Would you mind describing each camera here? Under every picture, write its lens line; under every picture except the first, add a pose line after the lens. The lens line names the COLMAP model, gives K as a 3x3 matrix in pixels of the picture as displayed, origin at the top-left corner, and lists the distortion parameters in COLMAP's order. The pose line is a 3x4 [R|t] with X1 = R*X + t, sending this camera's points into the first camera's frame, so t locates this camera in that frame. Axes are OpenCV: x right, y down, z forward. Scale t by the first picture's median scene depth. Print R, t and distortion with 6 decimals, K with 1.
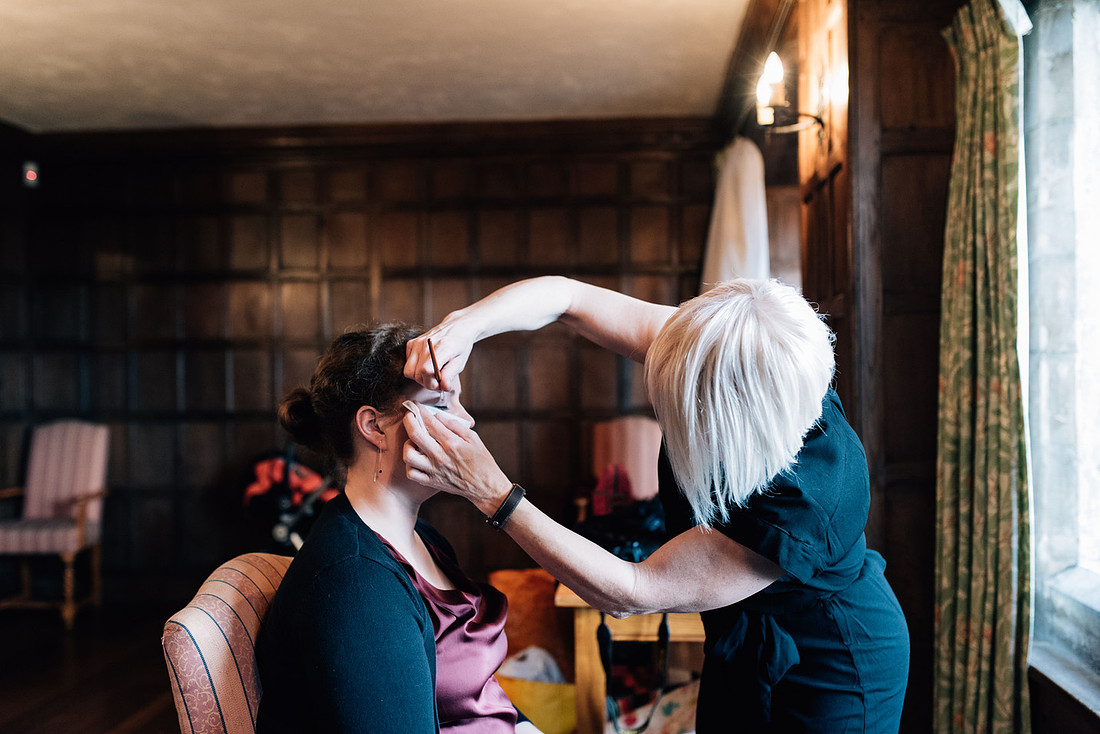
lens RADIAL K [[1004.8, 0, 543.2], [0, 1004.8, 369.9], [0, 0, 1]] dist [-0.029945, 0.000000]
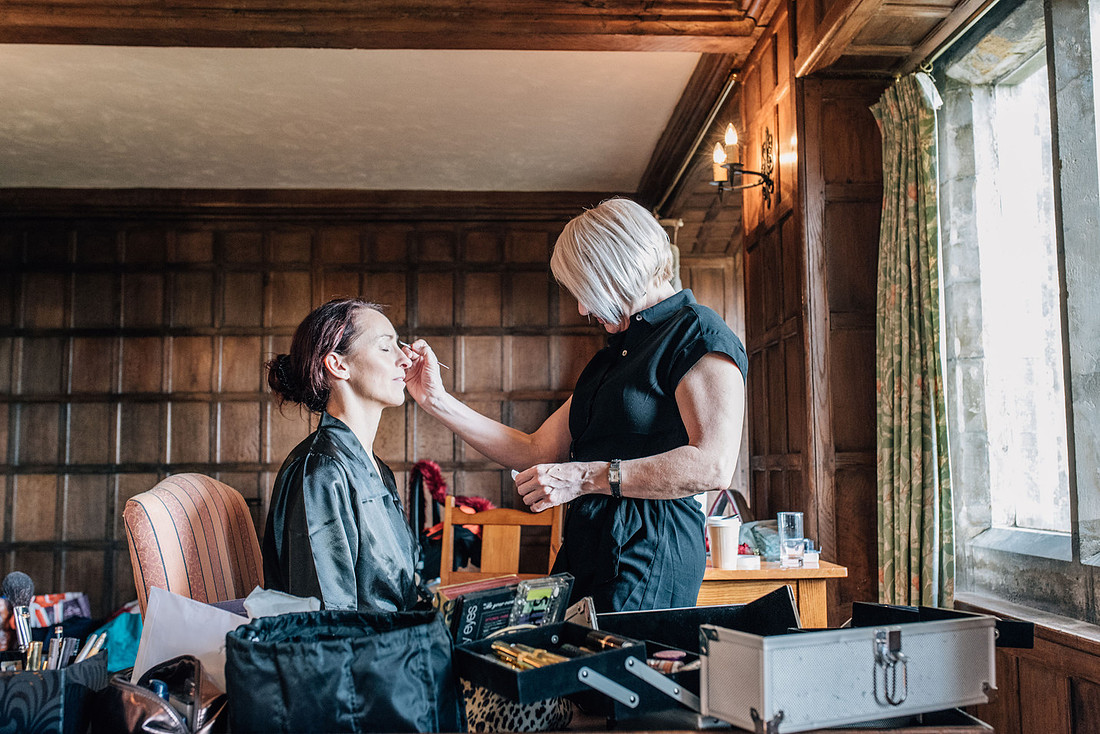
lens RADIAL K [[1004.8, 0, 542.5], [0, 1004.8, 359.0], [0, 0, 1]] dist [-0.029945, 0.000000]
pose [[0.994378, 0.013531, 0.105020, -0.147690], [-0.003637, 0.995581, -0.093836, 0.102389], [-0.105826, 0.092927, 0.990033, -0.185818]]
